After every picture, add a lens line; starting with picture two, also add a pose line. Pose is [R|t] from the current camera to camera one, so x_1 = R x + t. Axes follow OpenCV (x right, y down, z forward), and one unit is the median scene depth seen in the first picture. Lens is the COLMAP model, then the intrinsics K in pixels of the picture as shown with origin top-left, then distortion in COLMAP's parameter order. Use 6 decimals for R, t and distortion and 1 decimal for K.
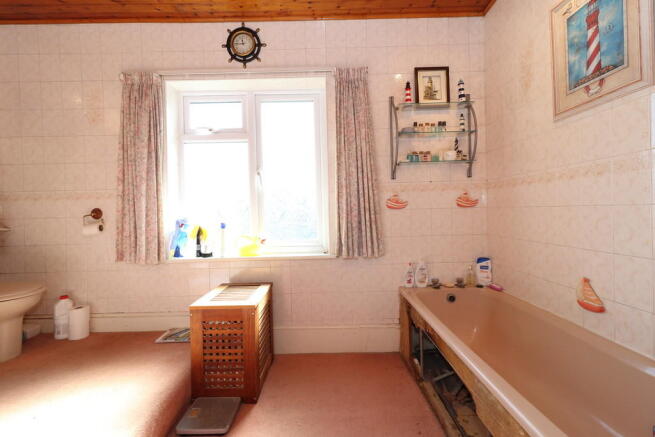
lens RADIAL K [[300.3, 0, 326.7], [0, 300.3, 215.0], [0, 0, 1]] dist [0.000266, -0.002705]
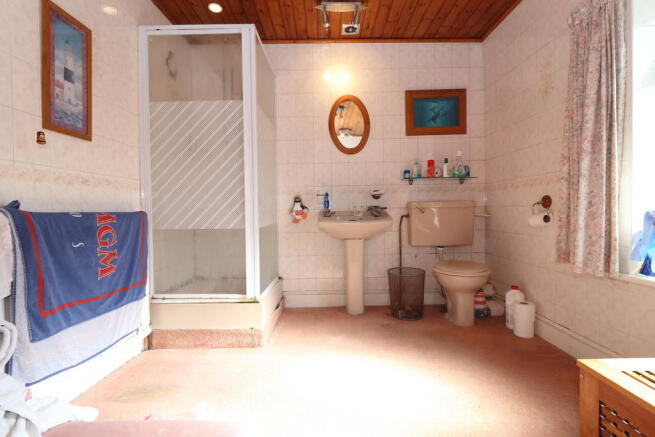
lens RADIAL K [[300.3, 0, 327.4], [0, 300.3, 214.5], [0, 0, 1]] dist [0.000266, -0.002705]
pose [[0.008250, 0.040398, -0.999150, 0.085189], [-0.000173, 0.999184, 0.040398, -0.002152], [0.999966, -0.000161, 0.008251, 0.382389]]
